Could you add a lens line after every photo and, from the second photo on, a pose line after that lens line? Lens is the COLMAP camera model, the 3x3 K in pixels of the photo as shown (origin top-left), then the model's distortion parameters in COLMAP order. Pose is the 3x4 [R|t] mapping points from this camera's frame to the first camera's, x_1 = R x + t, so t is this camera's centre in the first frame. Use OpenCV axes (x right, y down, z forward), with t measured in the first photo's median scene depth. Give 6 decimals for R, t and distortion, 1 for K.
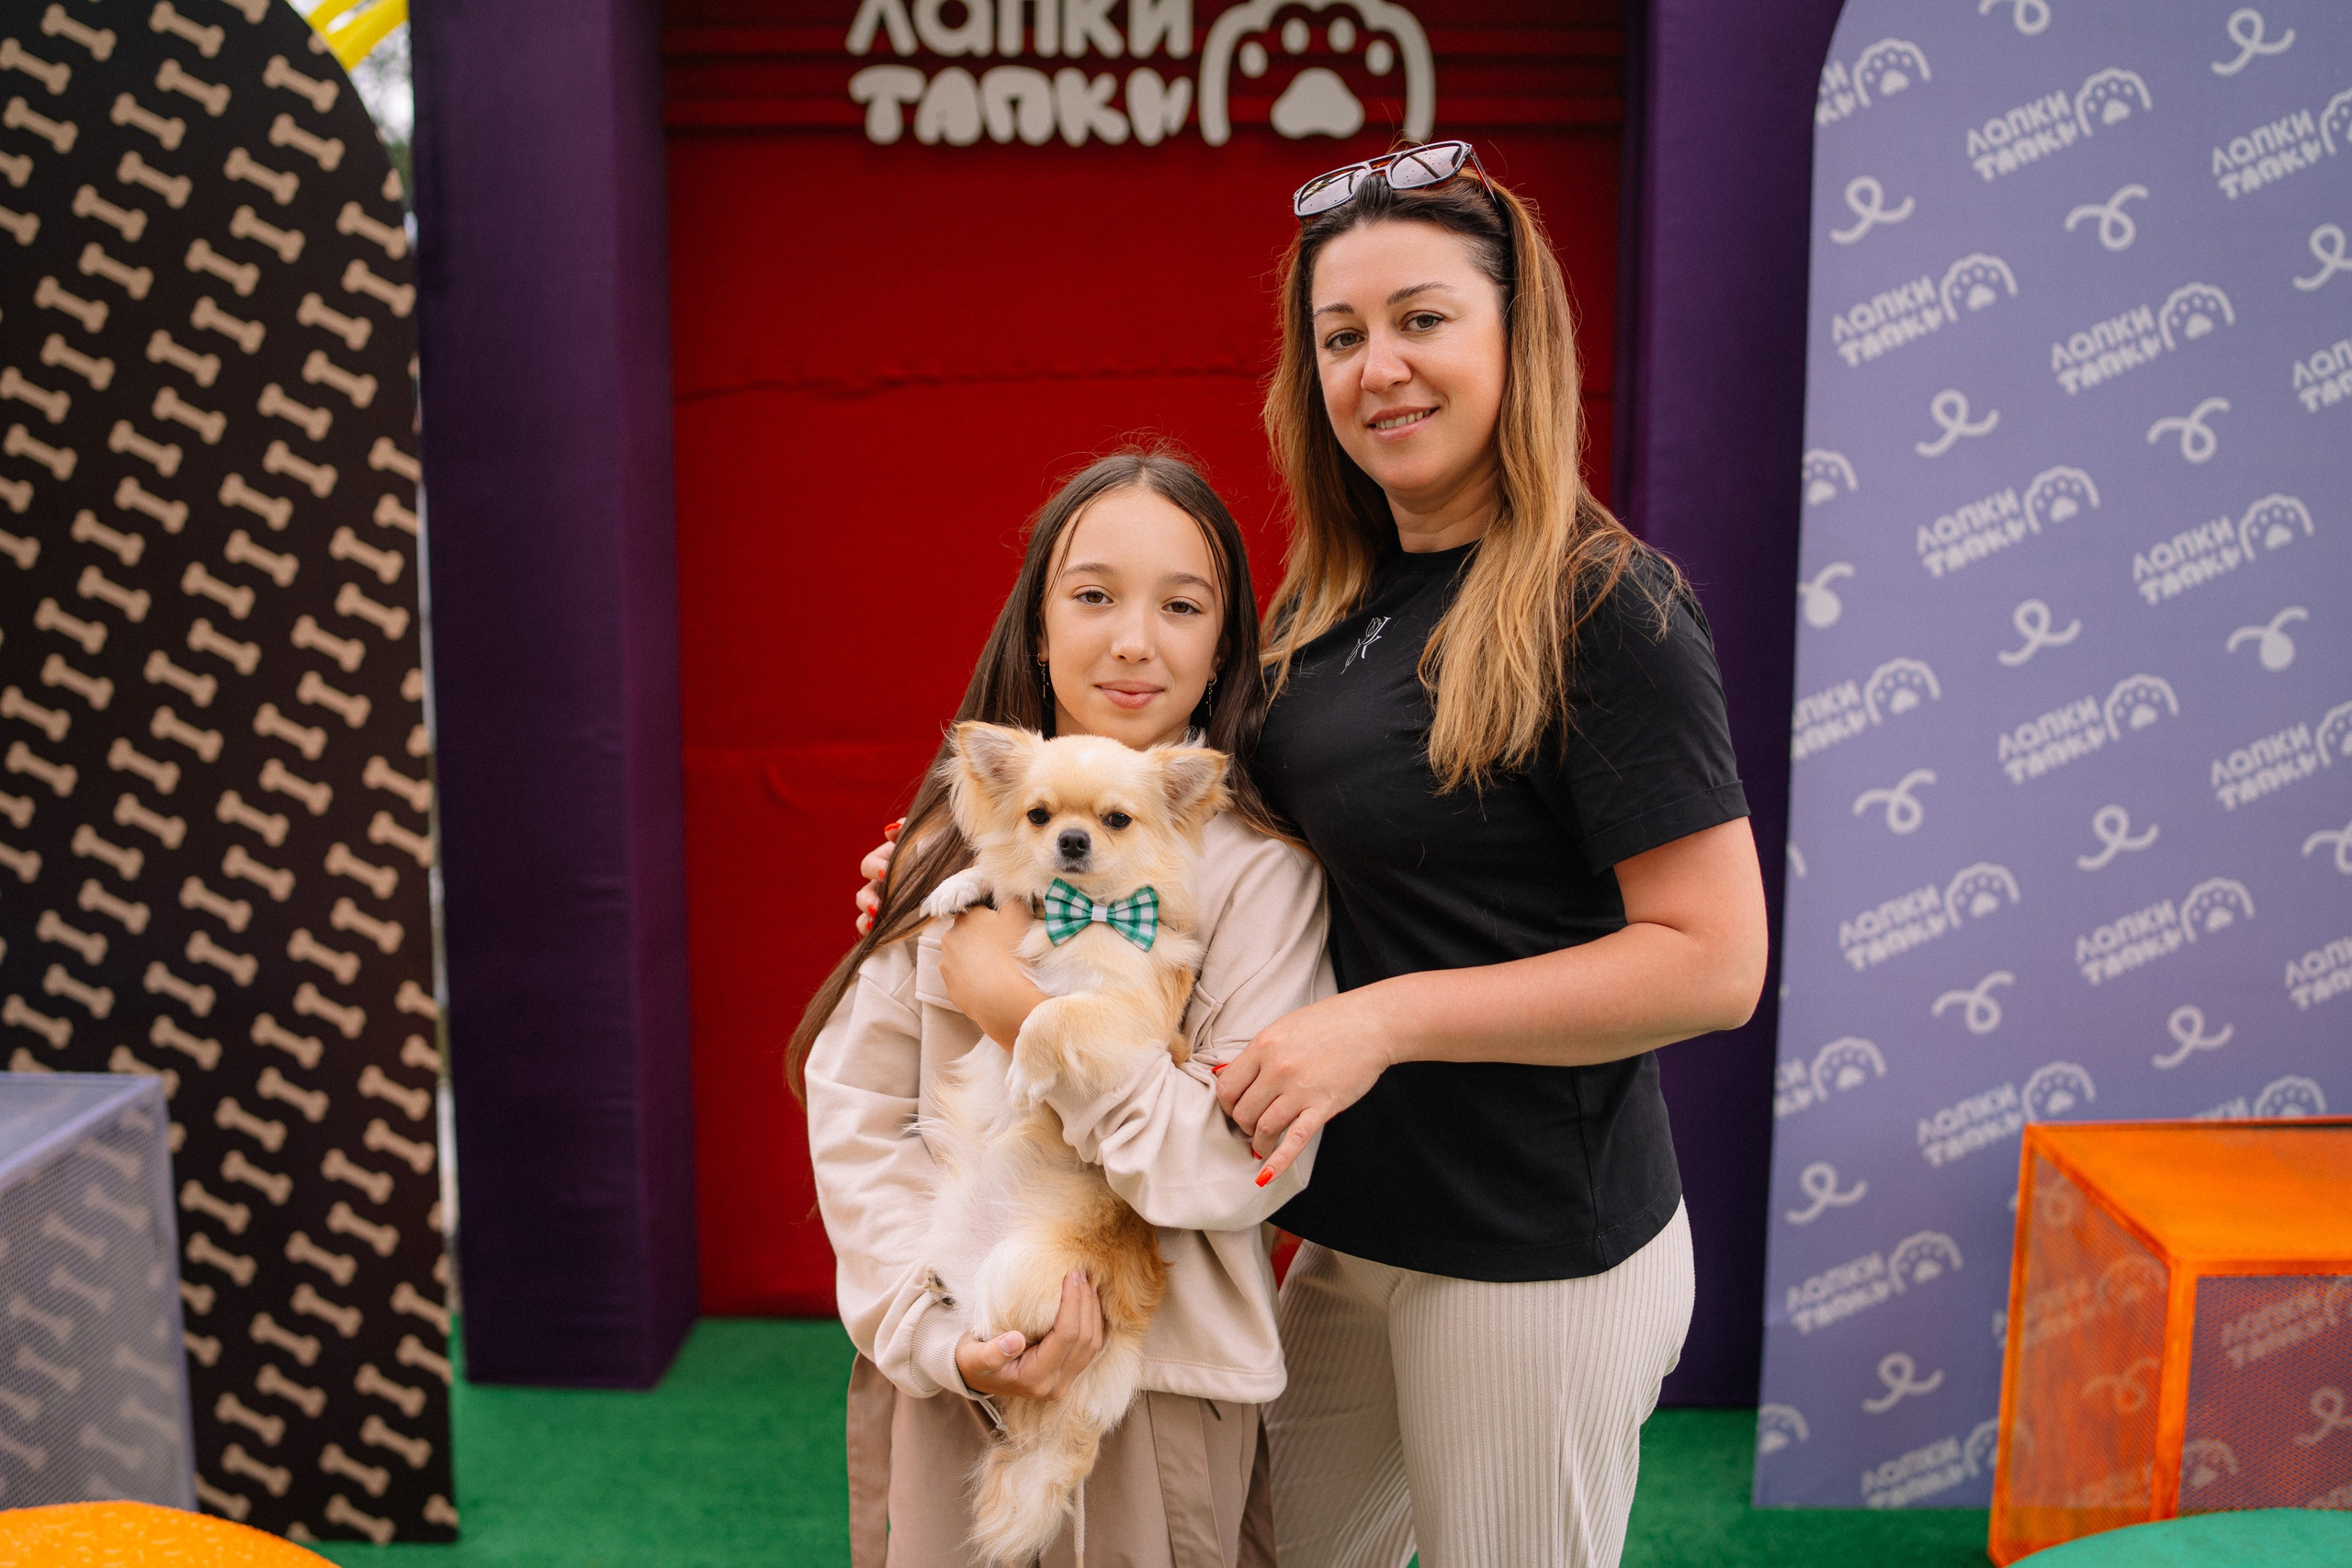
lens RADIAL K [[2280.0, 0, 1176.0], [0, 2280.0, 784.0], [0, 0, 1]] dist [-0.083631, 0.119915]
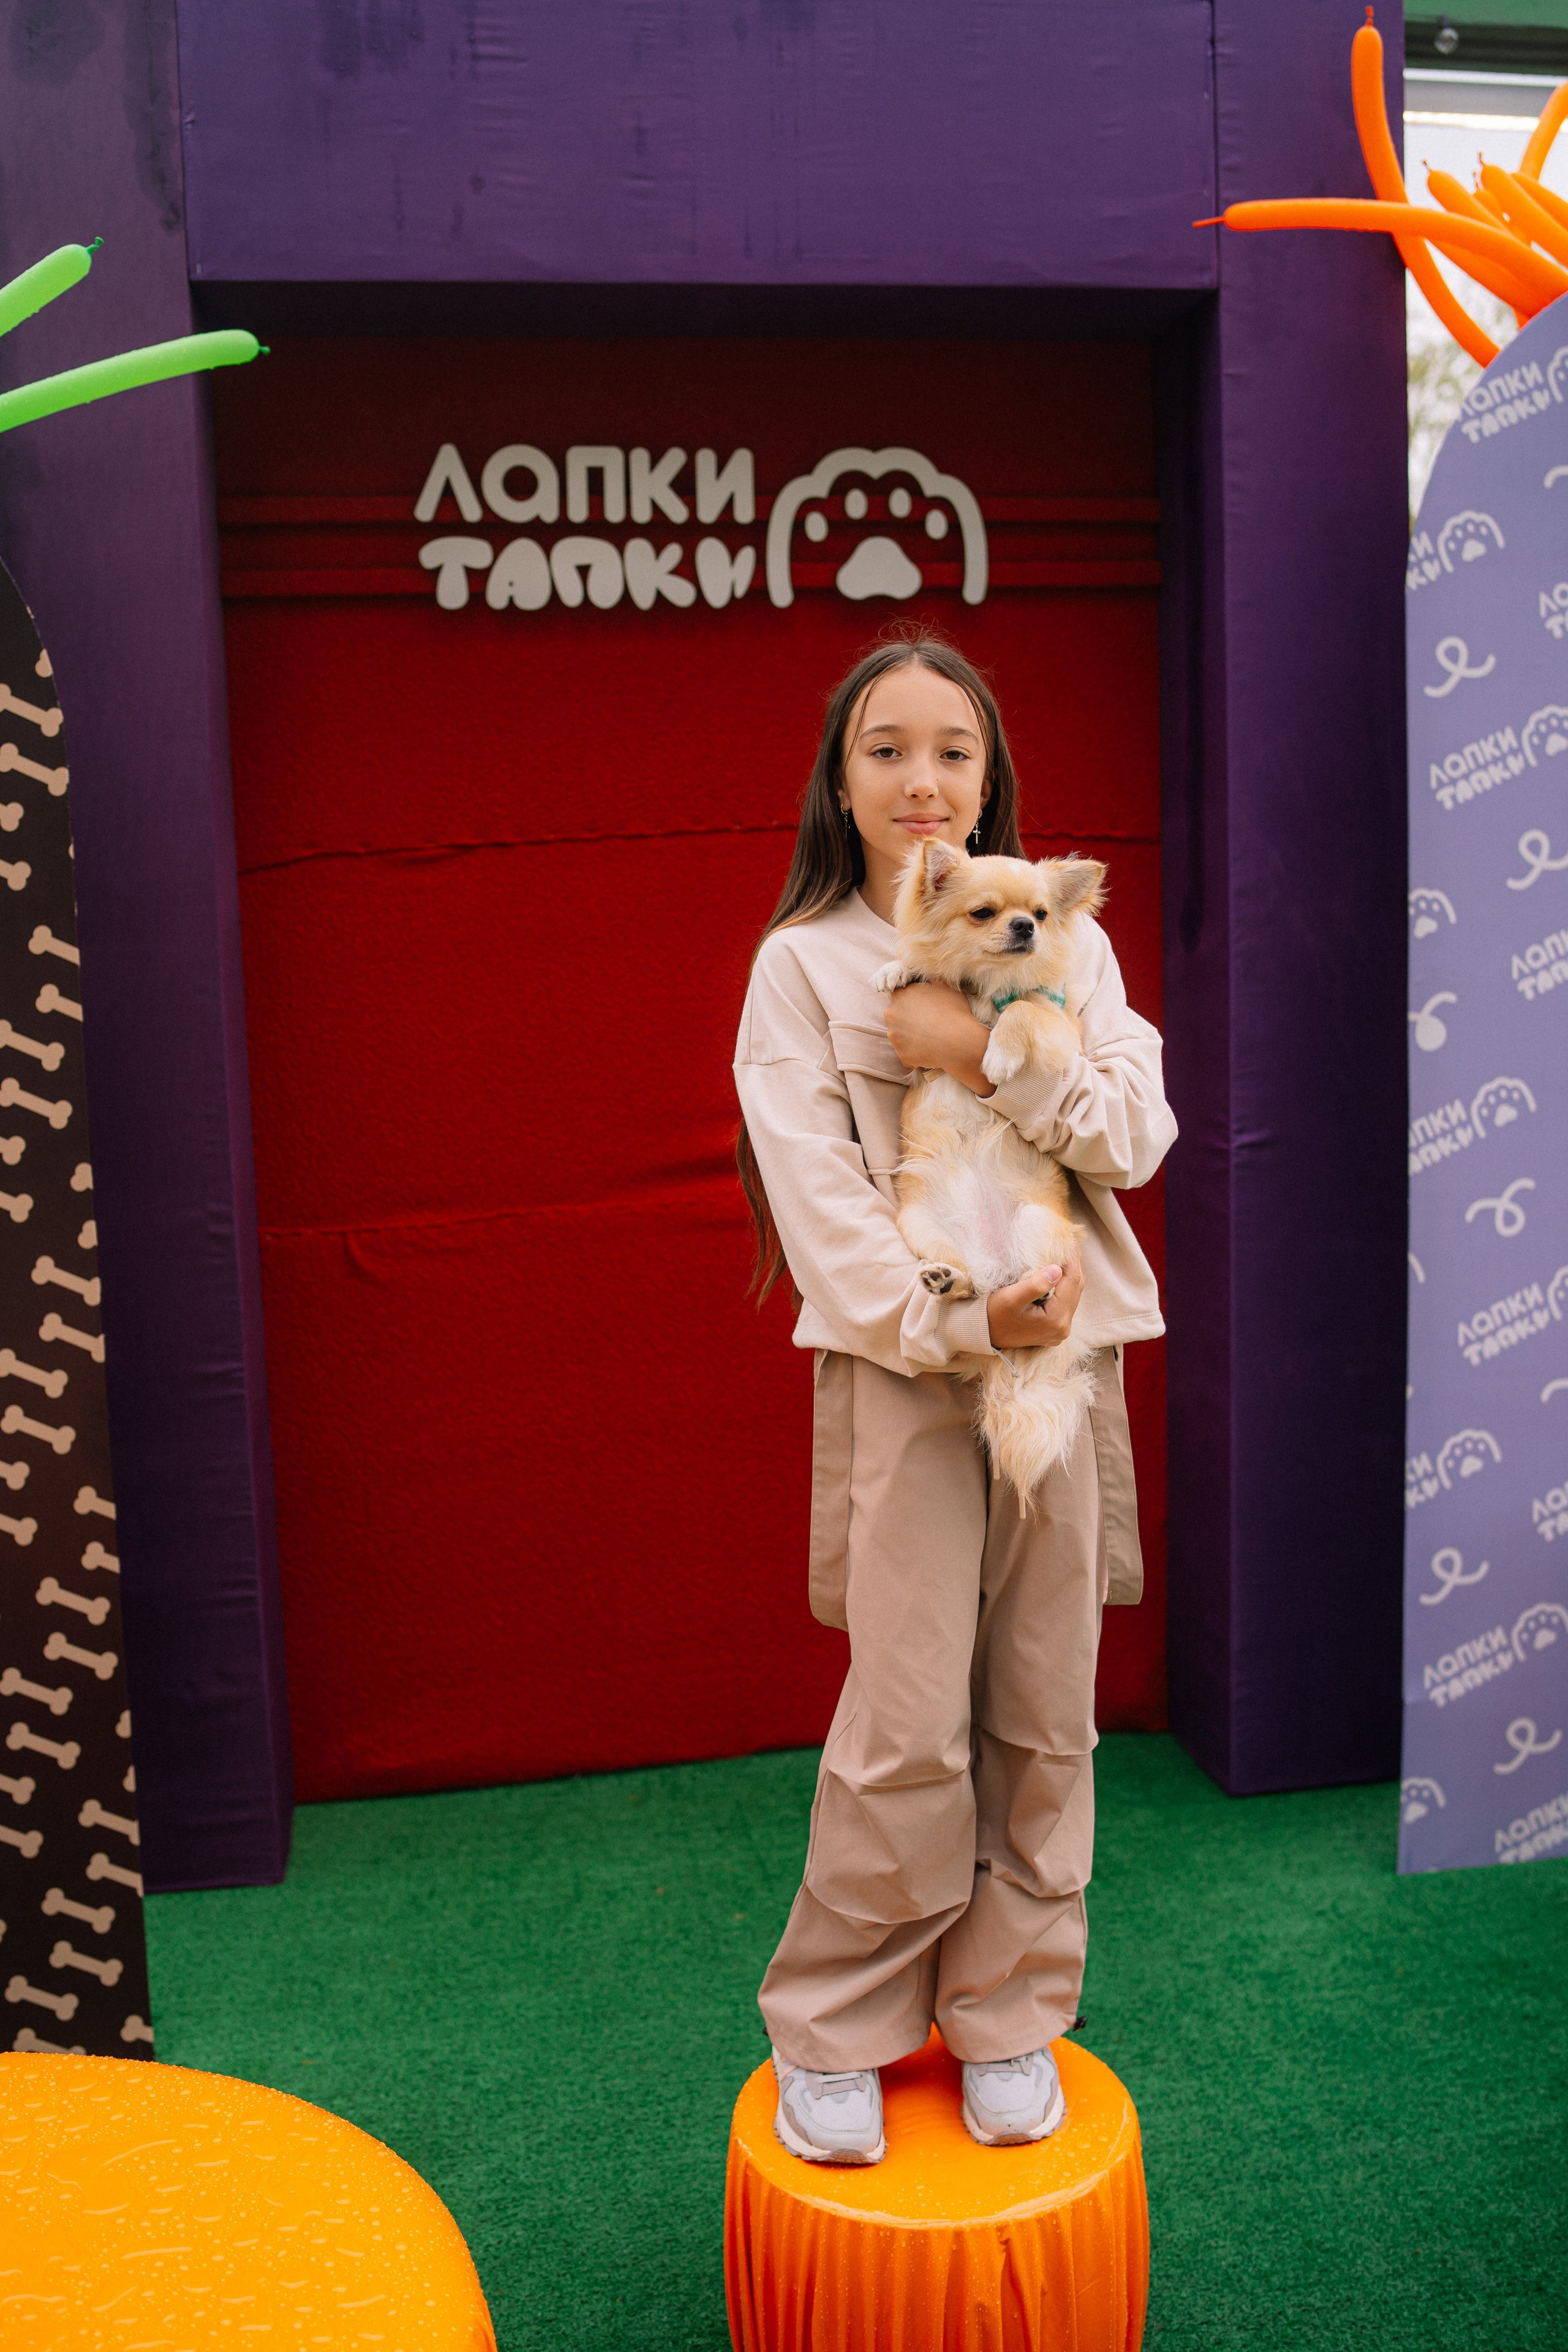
lens RADIAL K [[2280.2, 0, 779.7], [0, 2280.2, 1171.0], [0, 0, 1]] dist [-0.083631, 0.119915]
pose [[0.982541, -0.055544, 0.177561, -0.204500], [0.059354, 0.998105, -0.016218, -0.012371], [-0.176324, 0.026474, 0.983976, -0.007450]]
